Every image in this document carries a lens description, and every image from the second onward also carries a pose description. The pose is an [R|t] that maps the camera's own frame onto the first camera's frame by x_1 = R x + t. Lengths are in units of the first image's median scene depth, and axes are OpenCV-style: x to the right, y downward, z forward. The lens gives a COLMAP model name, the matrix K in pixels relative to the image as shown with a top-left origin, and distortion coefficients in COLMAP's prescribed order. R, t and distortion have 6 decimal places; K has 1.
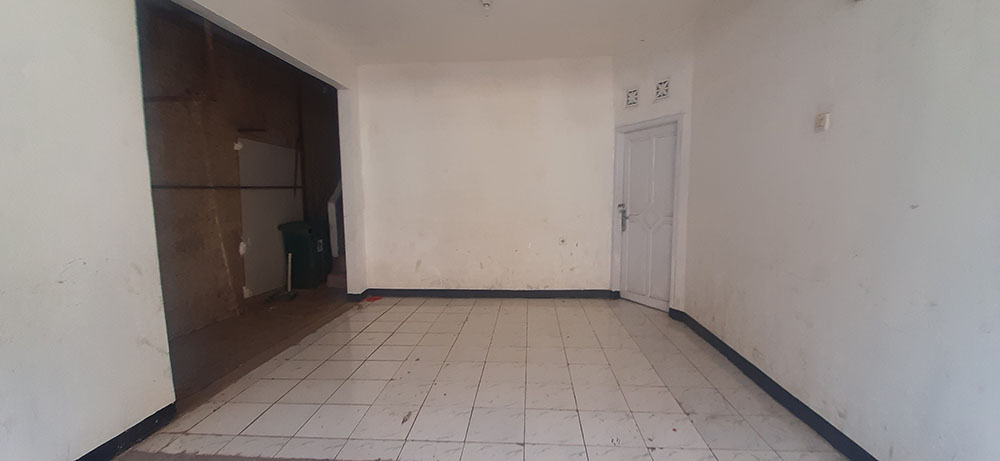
lens RADIAL K [[392.8, 0, 505.8], [0, 392.8, 237.3], [0, 0, 1]] dist [0.012889, -0.013738]
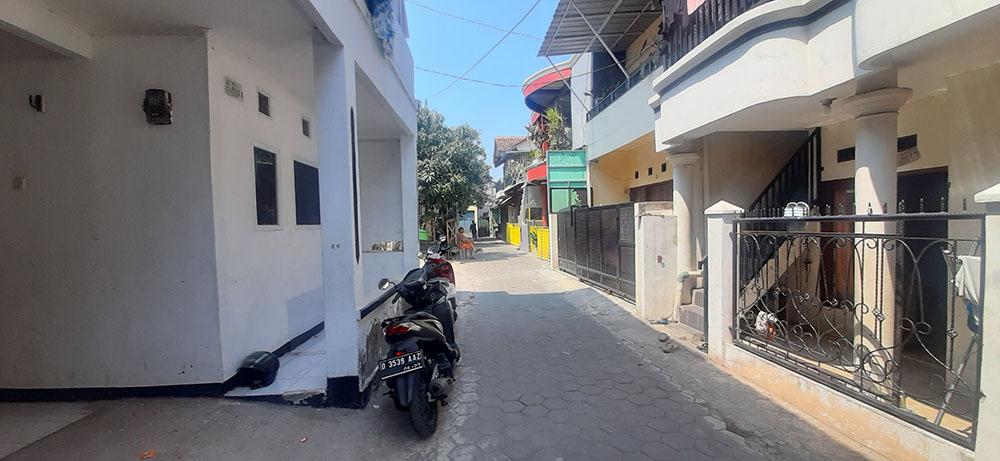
lens RADIAL K [[393.1, 0, 502.1], [0, 393.1, 236.4], [0, 0, 1]] dist [0.011962, -0.014081]
pose [[-0.122354, -0.015111, 0.992371, -0.405280], [0.134162, 0.990455, 0.031623, 0.040708], [-0.983377, 0.137008, -0.119159, -0.257794]]
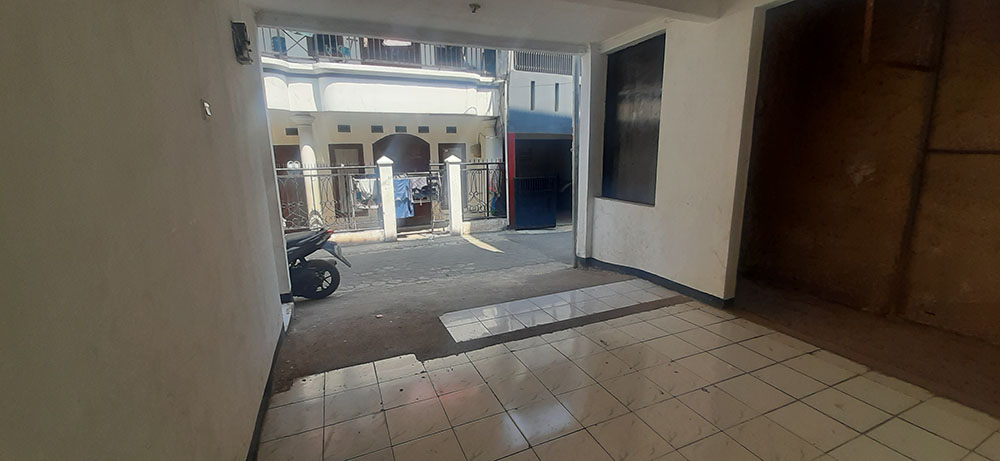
lens RADIAL K [[393.1, 0, 502.1], [0, 393.1, 236.4], [0, 0, 1]] dist [0.011962, -0.014081]
pose [[-0.894031, 0.117245, -0.432392, 0.339812], [-0.020173, 0.953634, 0.300292, -0.157040], [0.447551, 0.277192, -0.850213, 1.090280]]
